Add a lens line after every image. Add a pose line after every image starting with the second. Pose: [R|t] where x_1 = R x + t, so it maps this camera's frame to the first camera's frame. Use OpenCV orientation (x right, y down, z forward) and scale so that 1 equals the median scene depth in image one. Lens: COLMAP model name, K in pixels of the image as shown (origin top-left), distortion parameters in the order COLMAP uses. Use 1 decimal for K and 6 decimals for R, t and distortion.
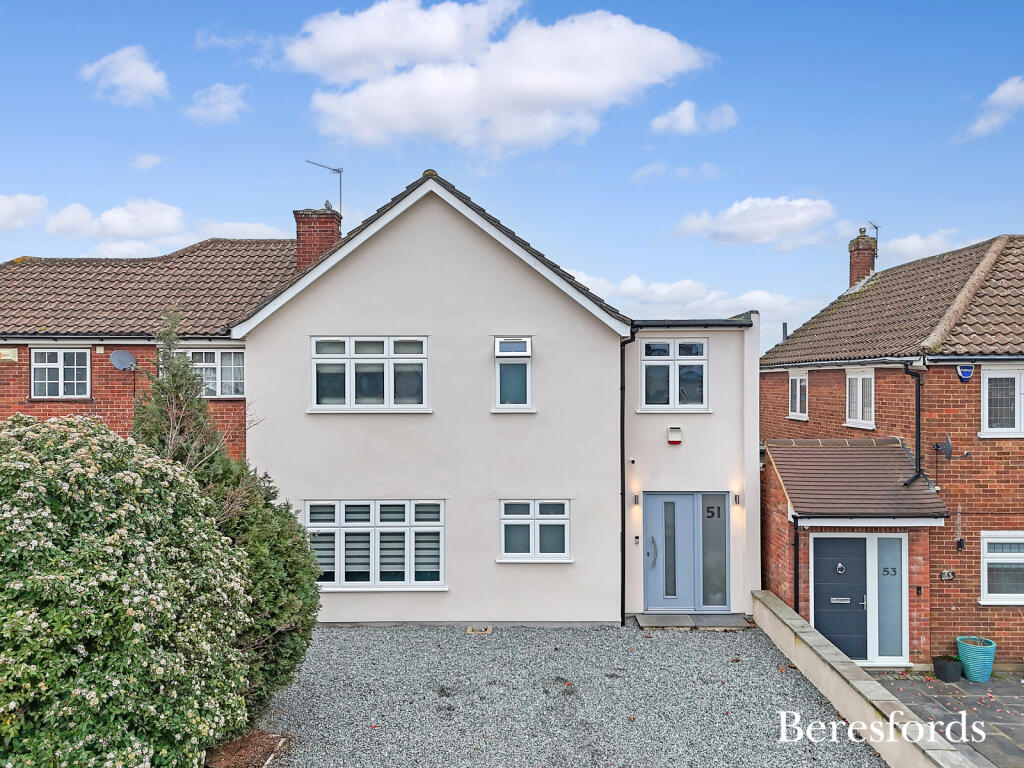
lens RADIAL K [[743.4, 0, 522.5], [0, 743.4, 383.7], [0, 0, 1]] dist [0.067729, -0.072091]
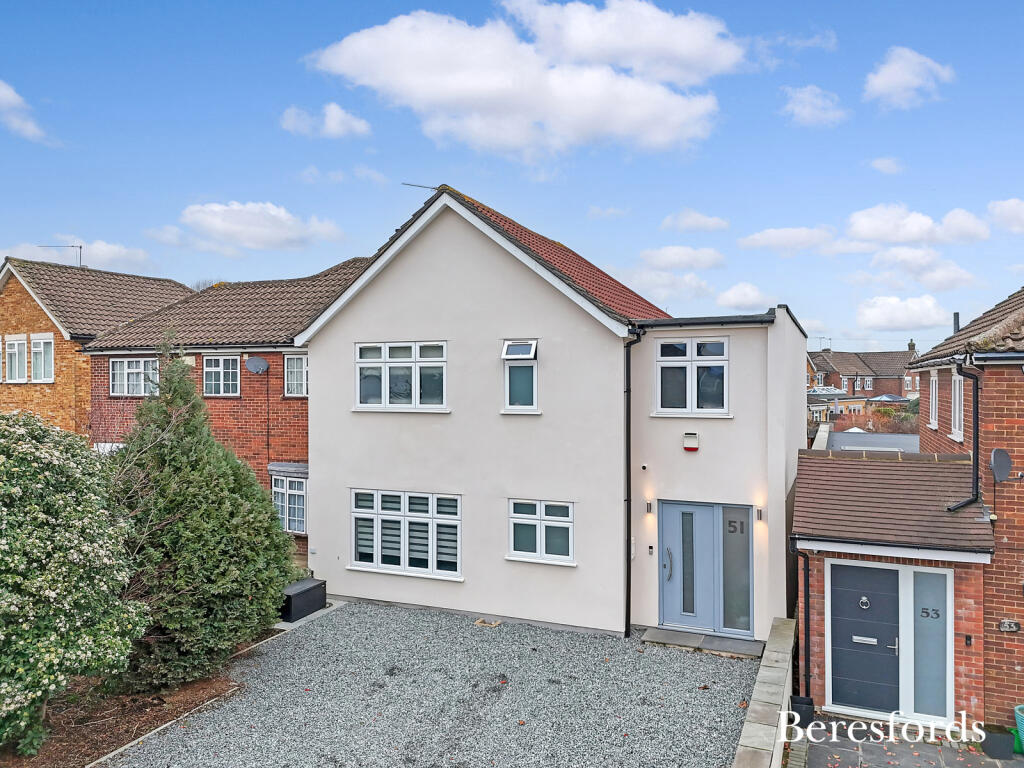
lens RADIAL K [[743.4, 0, 522.5], [0, 743.4, 383.7], [0, 0, 1]] dist [0.067729, -0.072091]
pose [[0.923819, 0.002384, -0.382822, 0.379746], [-0.001693, 0.999996, 0.002142, -0.004917], [0.382825, -0.001331, 0.923820, 0.057522]]
